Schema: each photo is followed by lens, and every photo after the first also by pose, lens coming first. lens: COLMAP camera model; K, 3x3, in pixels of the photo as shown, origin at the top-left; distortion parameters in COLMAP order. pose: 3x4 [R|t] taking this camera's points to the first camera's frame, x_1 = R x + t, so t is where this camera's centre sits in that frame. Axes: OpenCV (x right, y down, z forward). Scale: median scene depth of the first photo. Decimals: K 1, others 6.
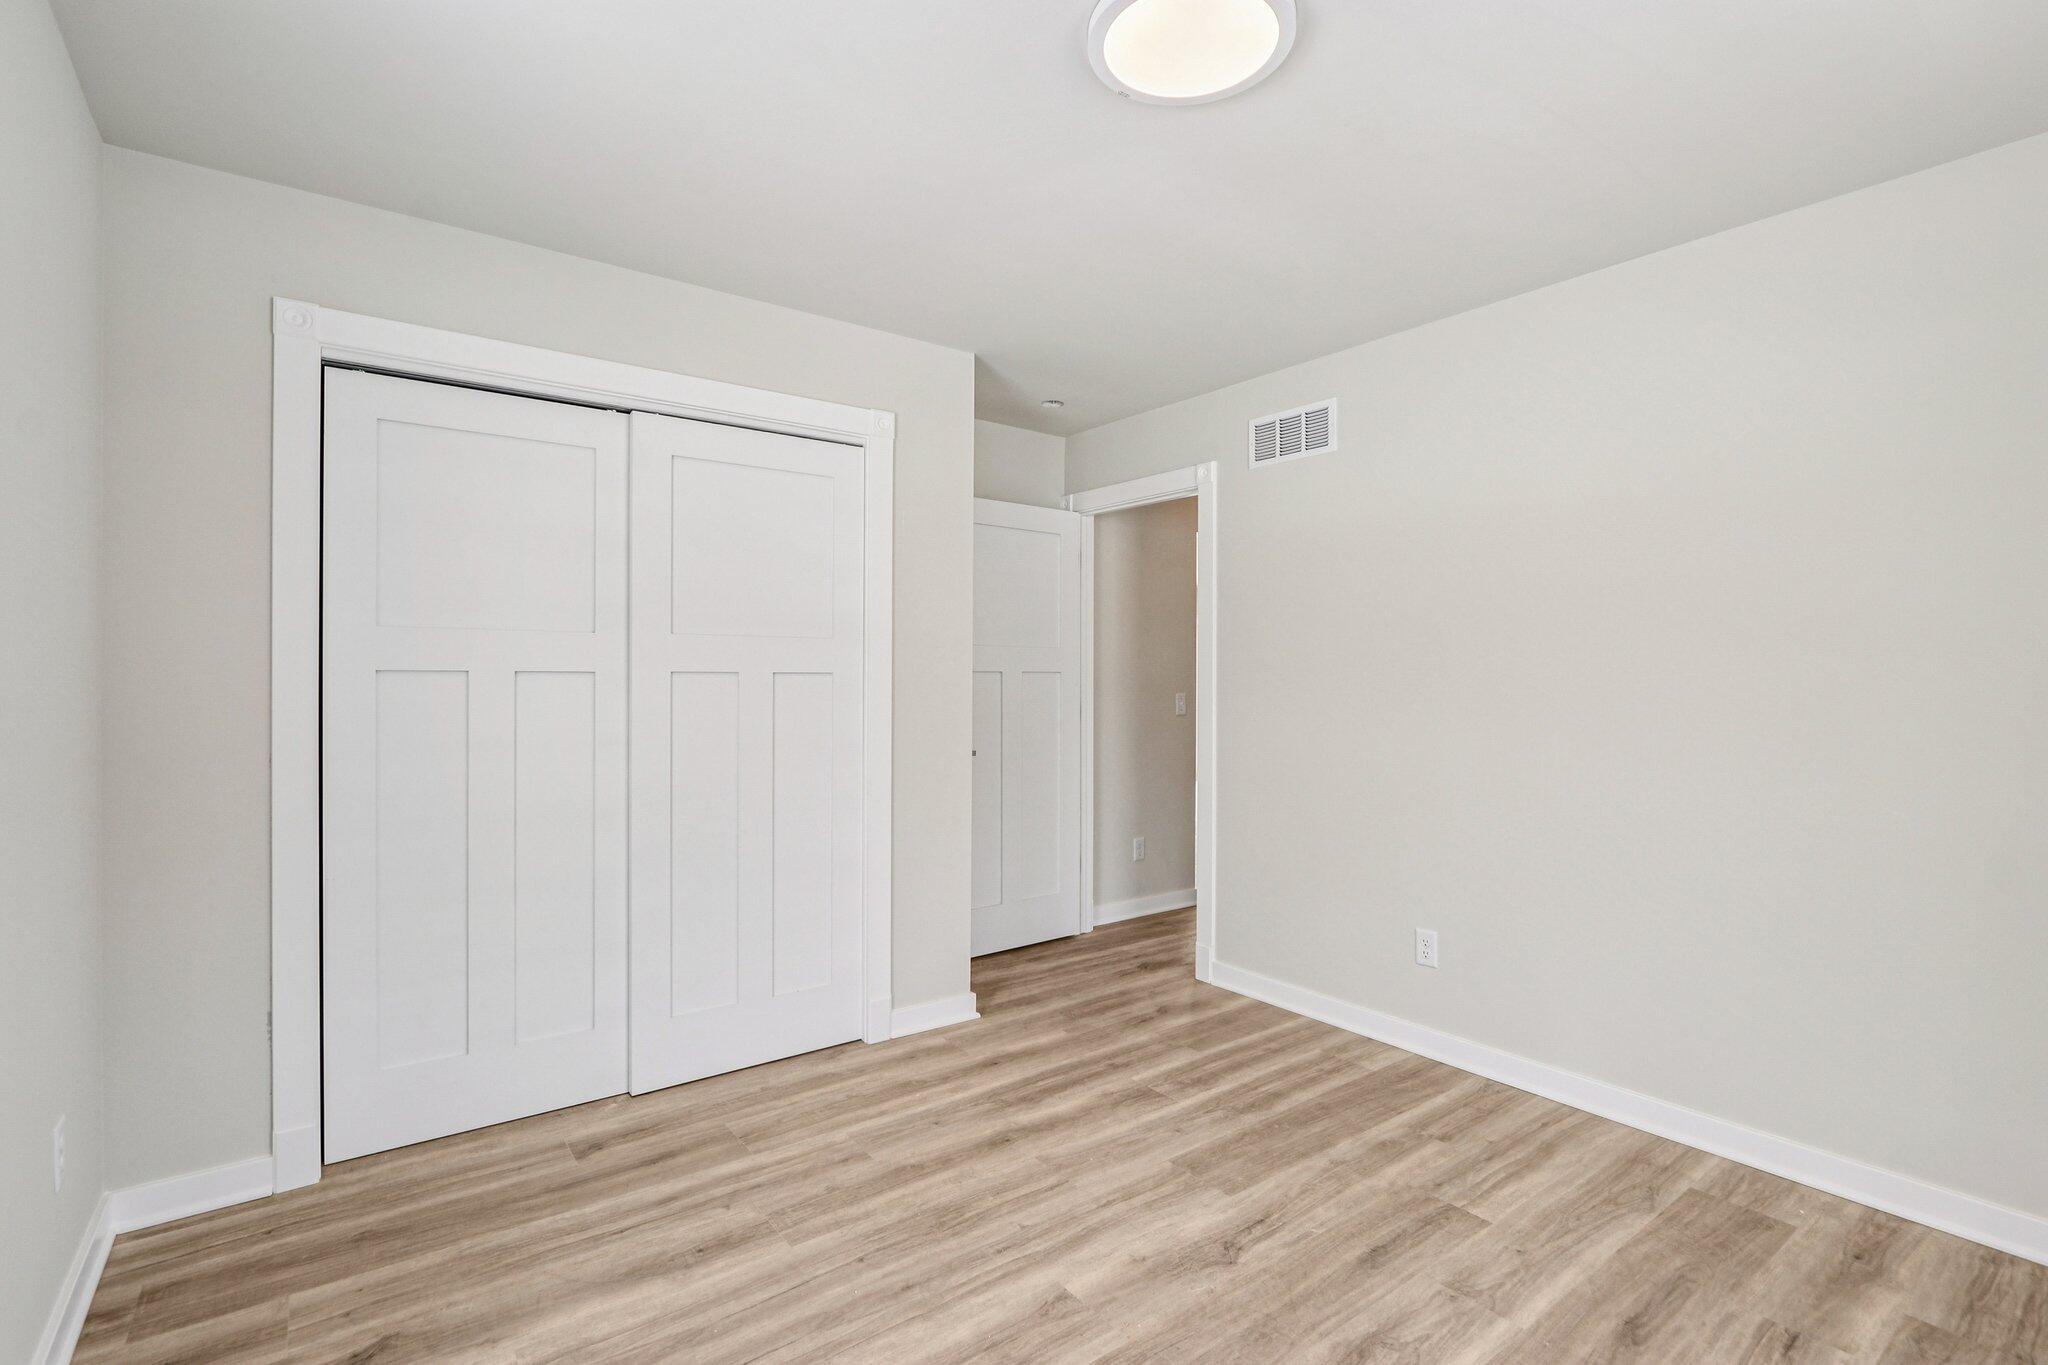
lens RADIAL K [[952.6, 0, 1034.8], [0, 952.6, 684.3], [0, 0, 1]] dist [-0.003291, -0.000294]
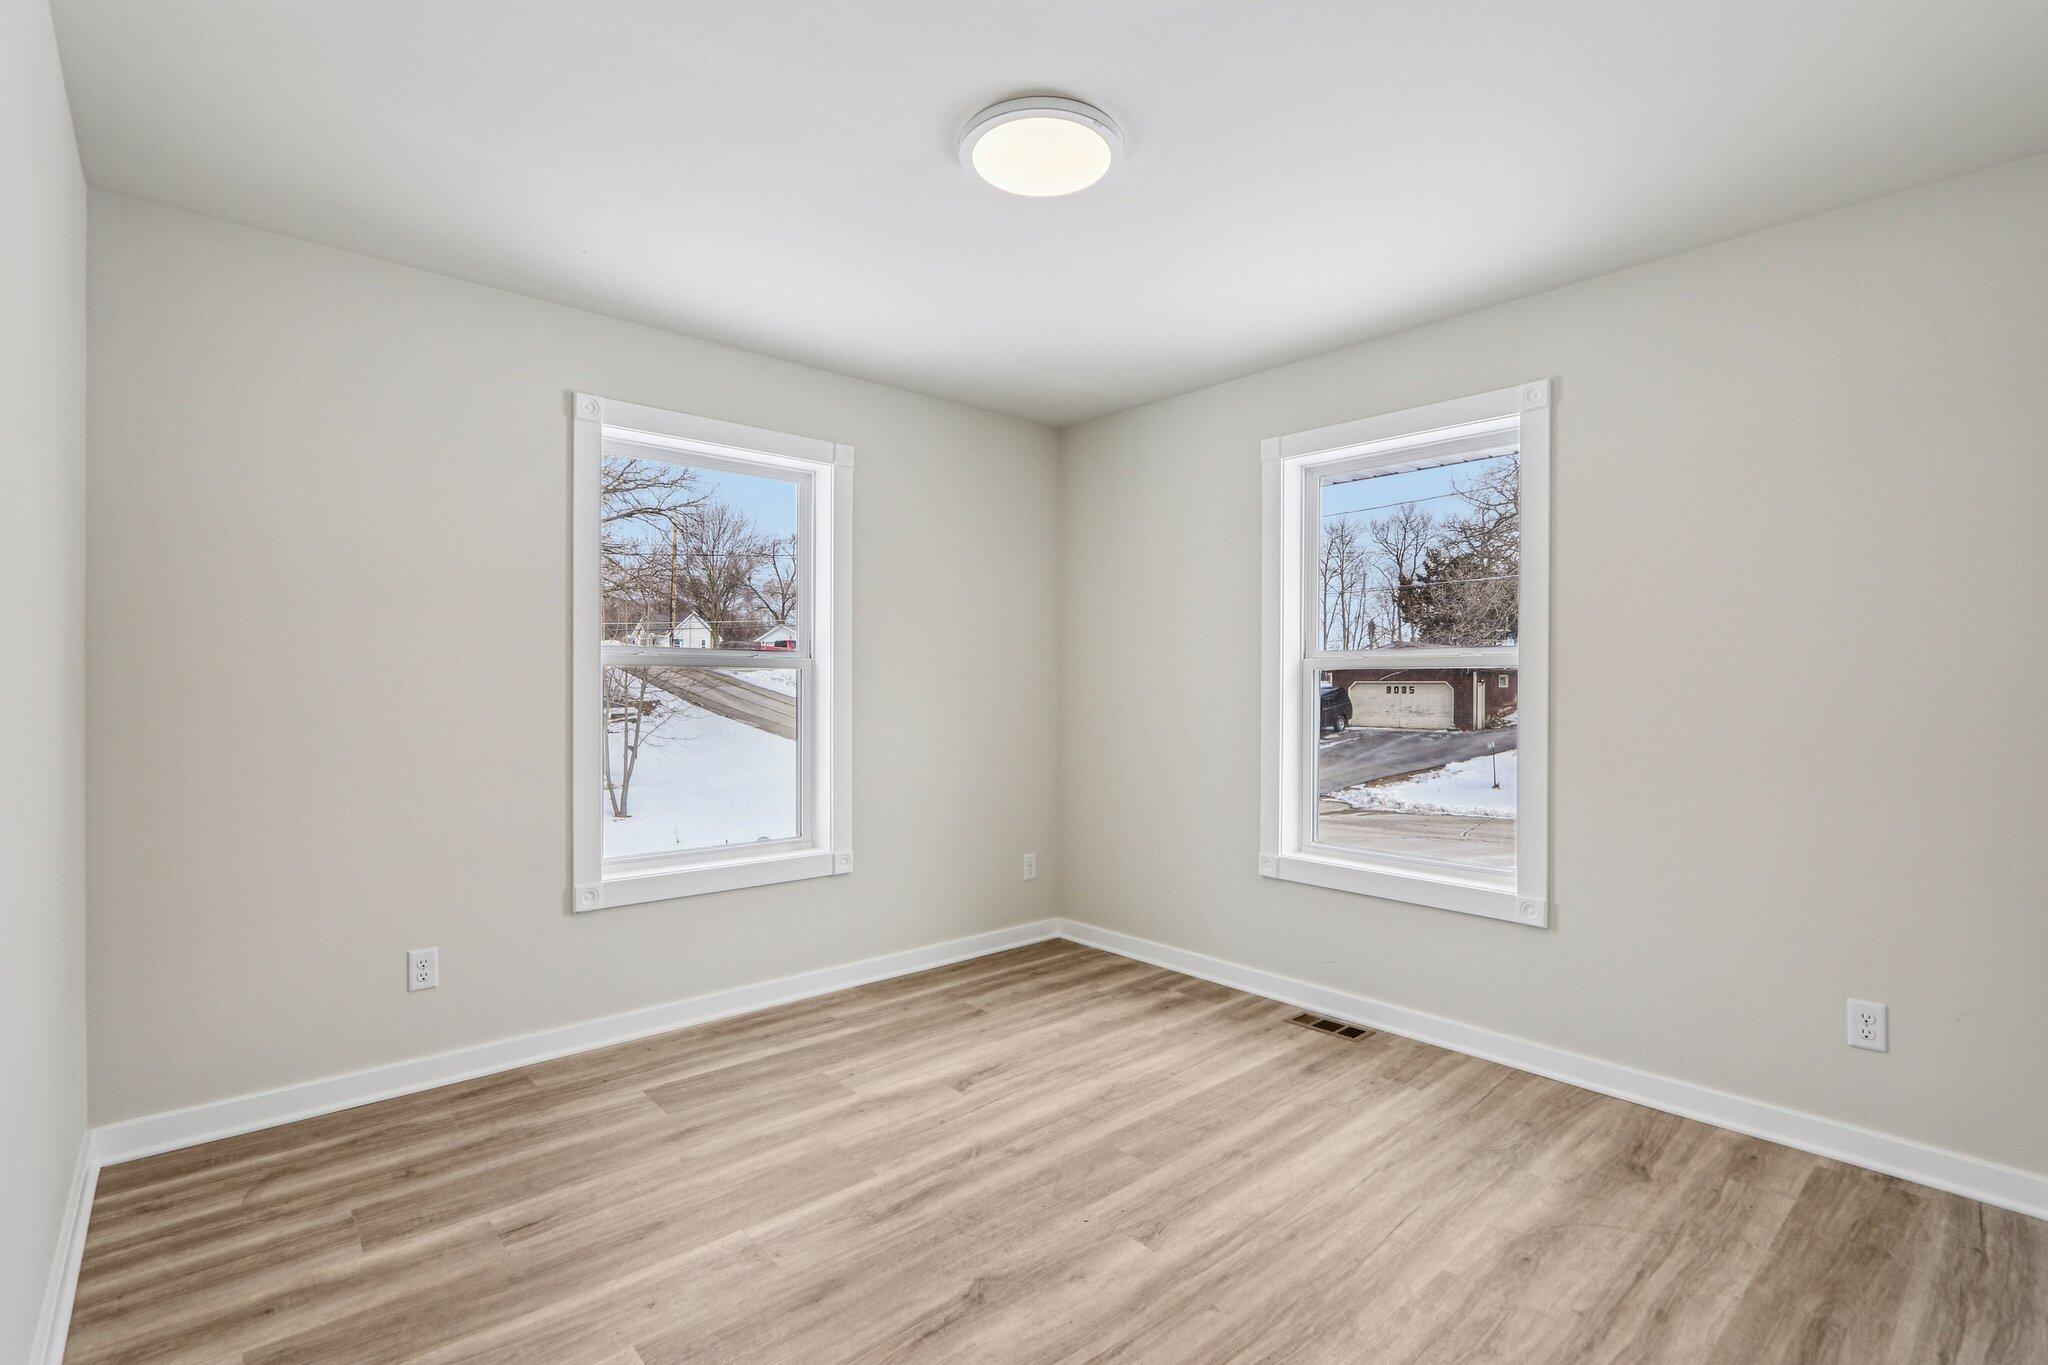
lens RADIAL K [[952.6, 0, 1034.8], [0, 952.6, 684.3], [0, 0, 1]] dist [-0.003291, -0.000294]
pose [[-0.996734, -0.009281, -0.080218, 0.238807], [-0.009741, 0.999938, 0.005342, 0.009779], [0.080163, 0.006106, -0.996763, 1.985872]]
